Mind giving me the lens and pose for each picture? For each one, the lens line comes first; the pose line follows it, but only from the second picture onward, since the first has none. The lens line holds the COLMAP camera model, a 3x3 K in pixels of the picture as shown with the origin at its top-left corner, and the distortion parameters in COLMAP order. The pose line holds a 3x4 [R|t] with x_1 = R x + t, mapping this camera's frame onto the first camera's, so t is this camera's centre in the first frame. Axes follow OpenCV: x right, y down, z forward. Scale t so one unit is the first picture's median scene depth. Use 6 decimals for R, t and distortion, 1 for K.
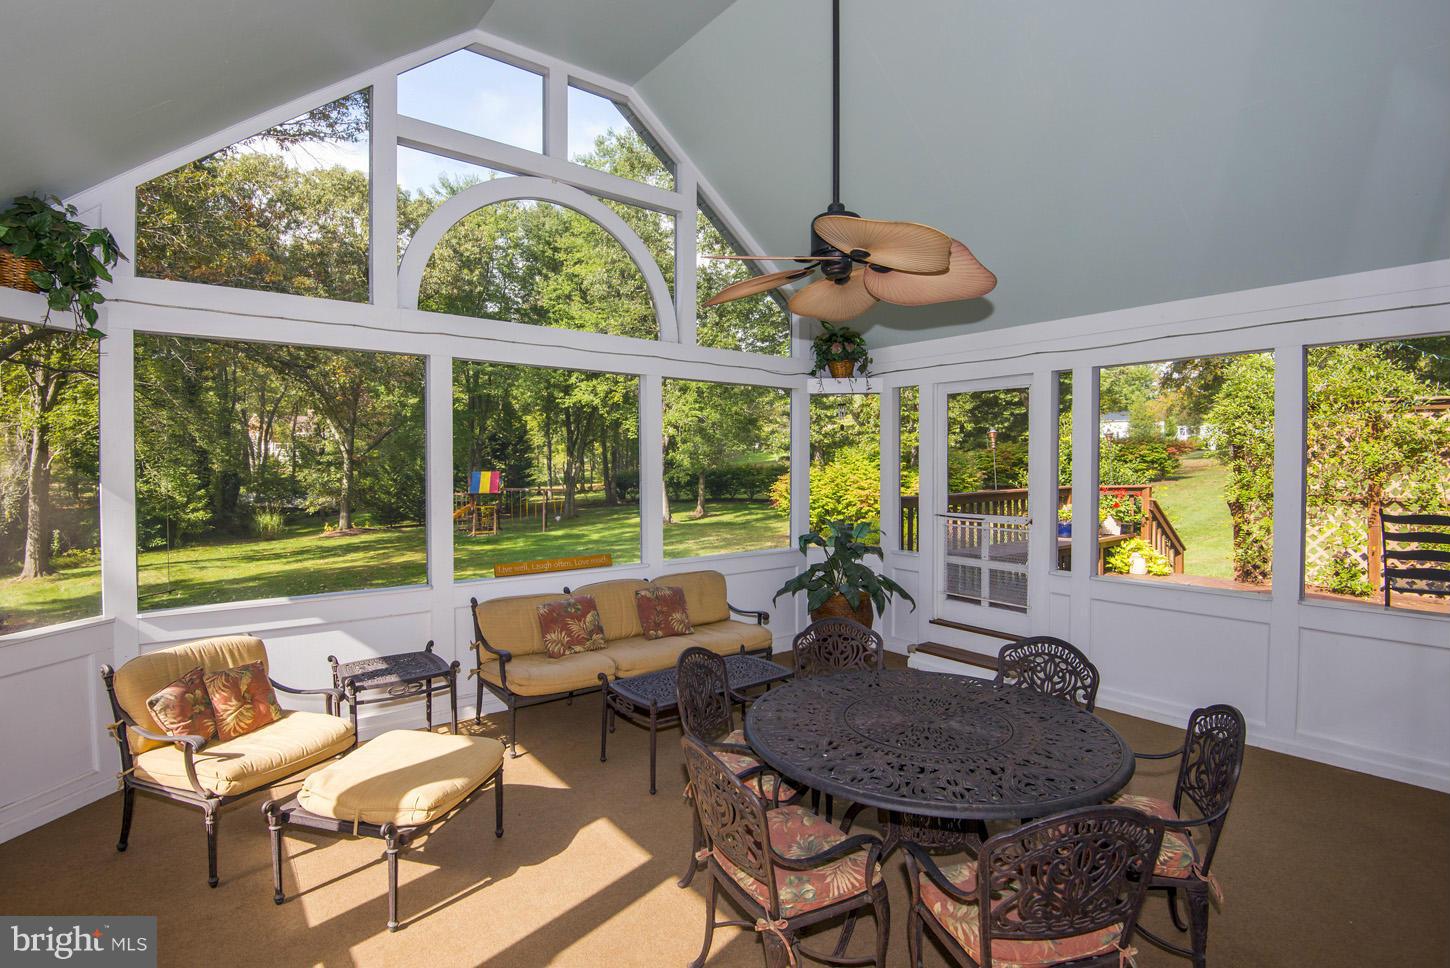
lens RADIAL K [[694.4, 0, 719.2], [0, 694.4, 484.4], [0, 0, 1]] dist [-0.029765, -0.002178]
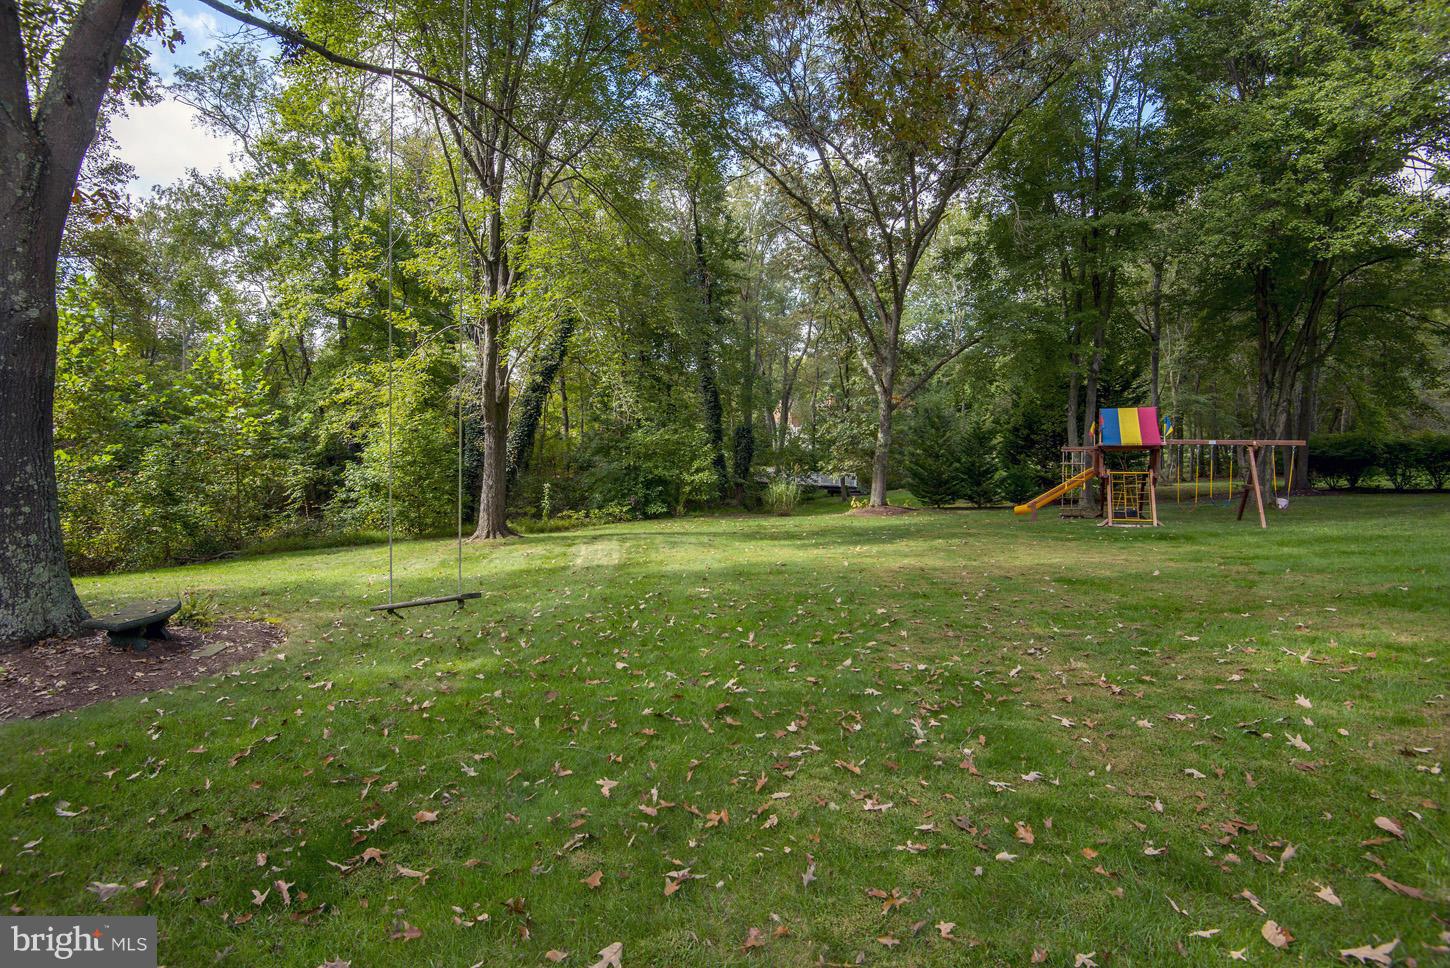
lens RADIAL K [[694.4, 0, 712.7], [0, 694.4, 481.6], [0, 0, 1]] dist [-0.029765, -0.002178]
pose [[0.767381, 0.022178, -0.640808, -0.270813], [-0.027052, 0.999632, 0.002202, 0.051149], [0.640621, 0.015645, 0.767698, 0.431798]]
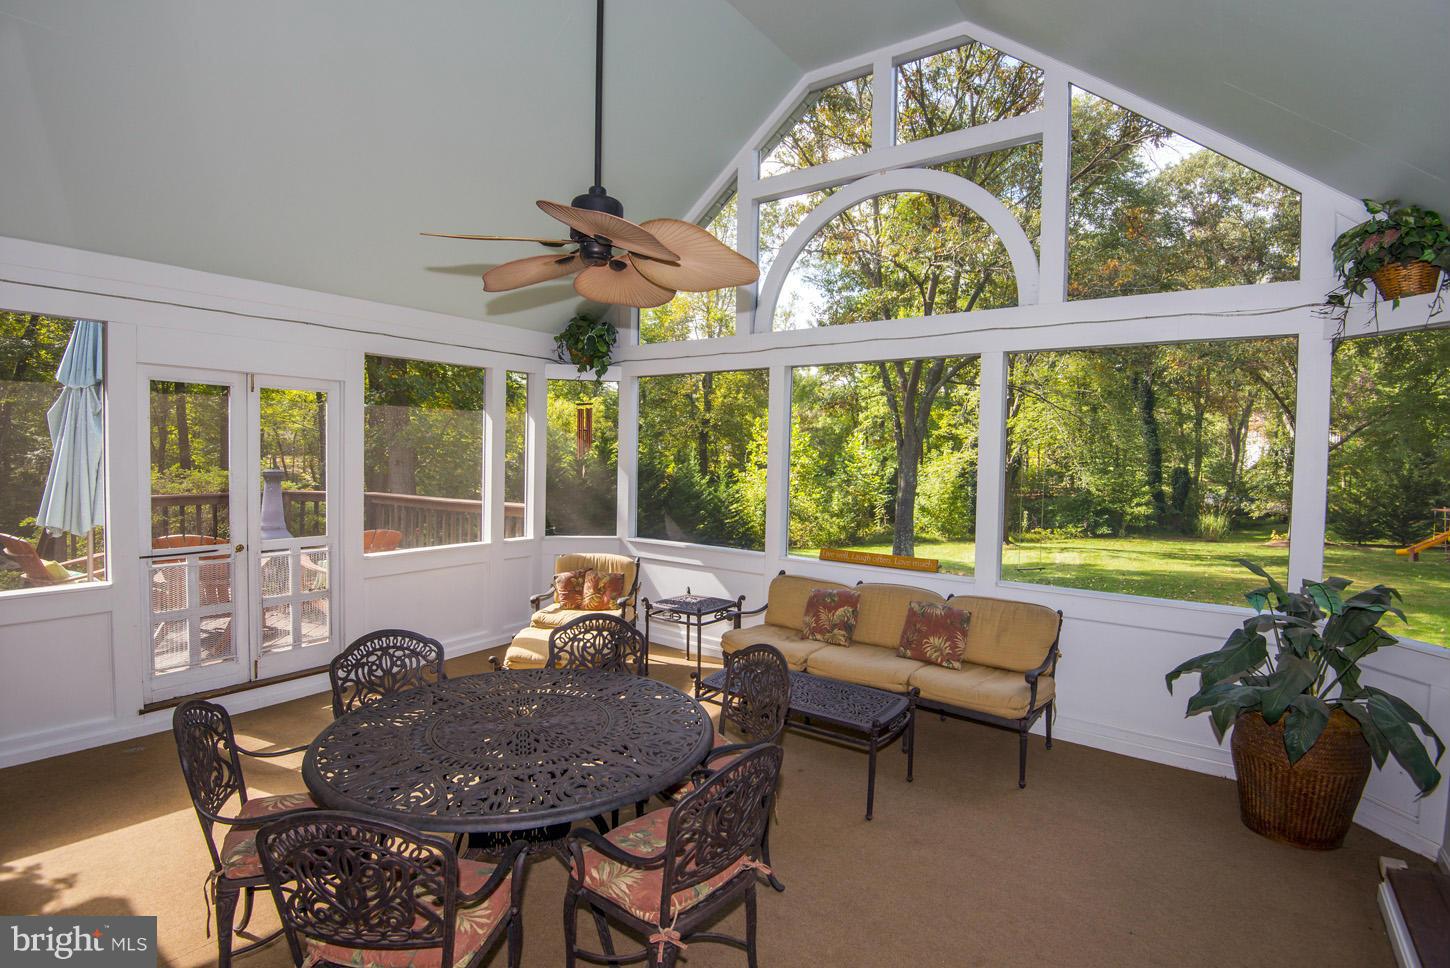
lens RADIAL K [[694.4, 0, 717.1], [0, 694.4, 477.5], [0, 0, 1]] dist [-0.029765, -0.002178]
pose [[0.274112, 0.037407, -0.960970, 0.088447], [-0.046300, 0.998598, 0.025665, -0.002222], [0.960583, 0.037458, 0.275459, 0.068040]]
